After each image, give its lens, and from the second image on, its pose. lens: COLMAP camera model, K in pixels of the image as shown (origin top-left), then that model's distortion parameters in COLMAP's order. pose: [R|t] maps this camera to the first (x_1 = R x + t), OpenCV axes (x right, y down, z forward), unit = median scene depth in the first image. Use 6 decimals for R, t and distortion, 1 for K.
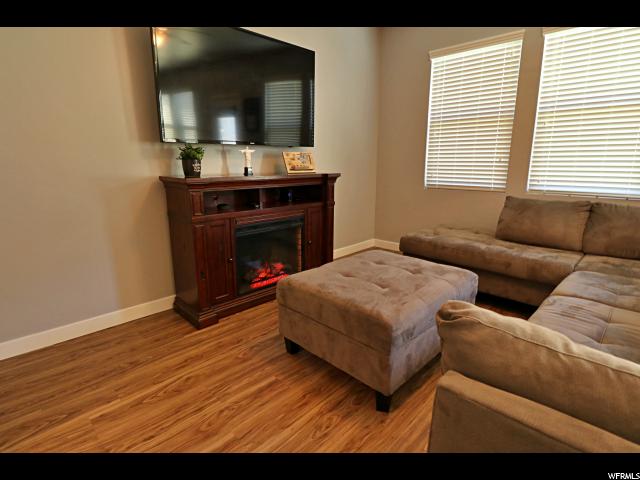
lens RADIAL K [[338.8, 0, 306.8], [0, 338.8, 239.3], [0, 0, 1]] dist [-0.003253, -0.001097]
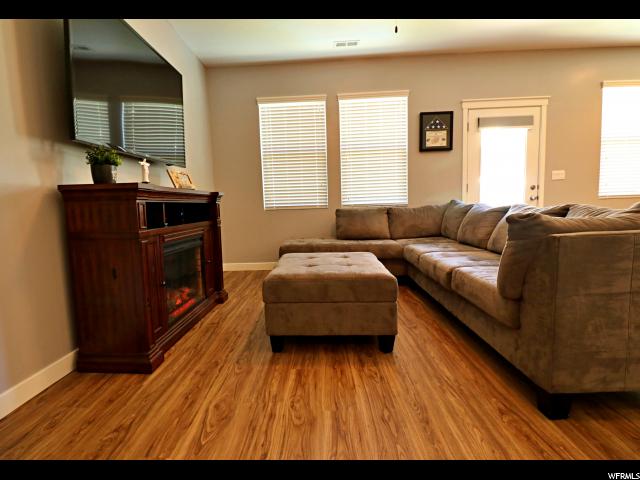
lens RADIAL K [[338.8, 0, 306.8], [0, 338.8, 239.3], [0, 0, 1]] dist [-0.003253, -0.001097]
pose [[0.730657, -0.088643, 0.676966, -0.512146], [0.179076, 0.981703, -0.064733, 0.069361], [-0.658841, 0.168526, 0.733162, 0.116649]]
